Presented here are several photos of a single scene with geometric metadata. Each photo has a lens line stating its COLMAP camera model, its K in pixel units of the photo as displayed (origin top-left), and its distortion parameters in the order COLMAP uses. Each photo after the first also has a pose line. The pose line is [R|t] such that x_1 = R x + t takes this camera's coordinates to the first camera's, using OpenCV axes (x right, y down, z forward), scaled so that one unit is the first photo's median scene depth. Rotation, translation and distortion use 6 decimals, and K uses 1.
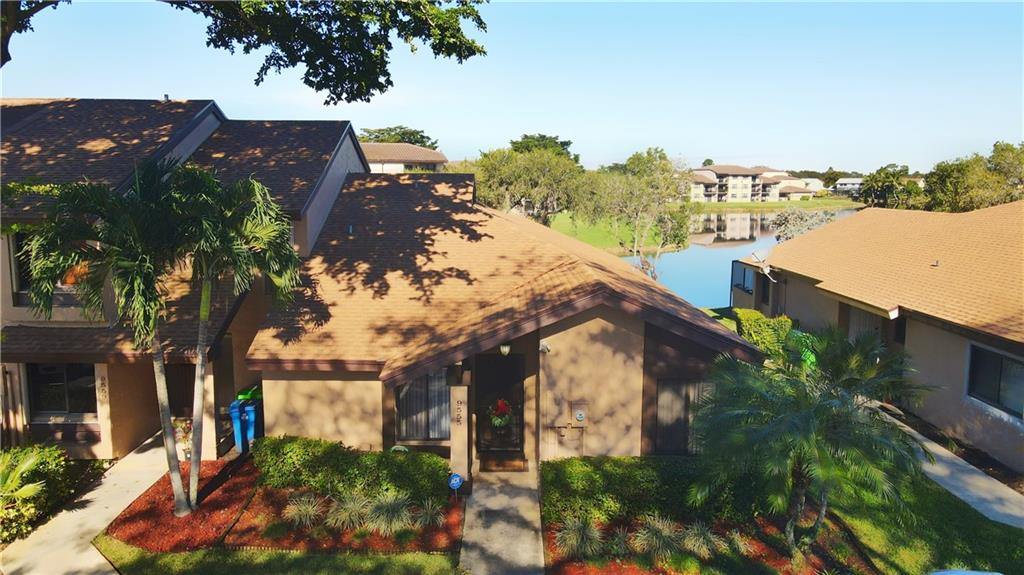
lens RADIAL K [[740.7, 0, 502.0], [0, 740.7, 282.9], [0, 0, 1]] dist [0.013360, 0.013544]
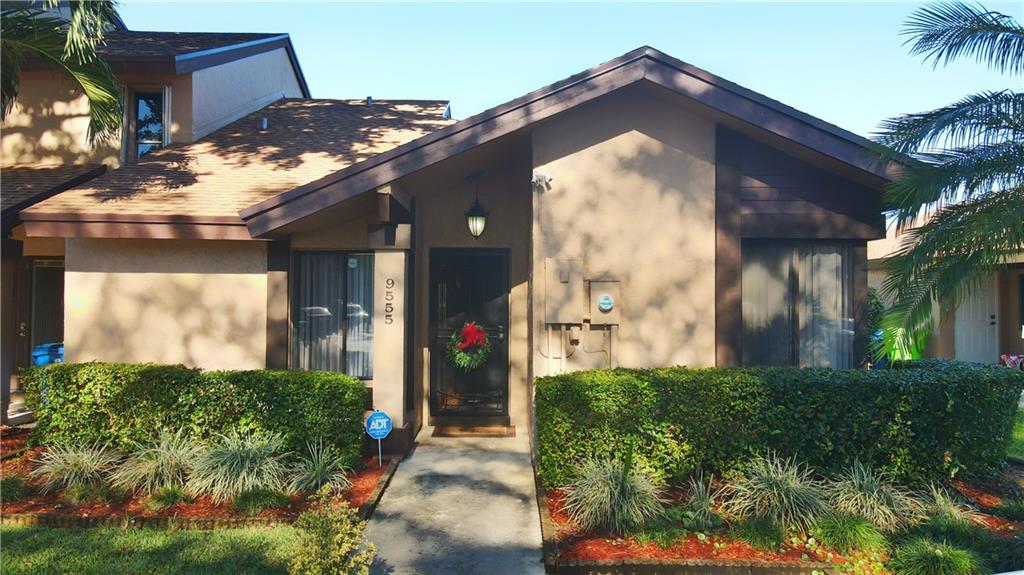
lens RADIAL K [[740.7, 0, 506.4], [0, 740.7, 277.6], [0, 0, 1]] dist [0.013360, 0.013544]
pose [[0.999987, 0.002771, 0.004347, 0.028617], [-0.001980, 0.985023, -0.172409, 0.255125], [-0.004760, 0.172398, 0.985016, 0.444014]]
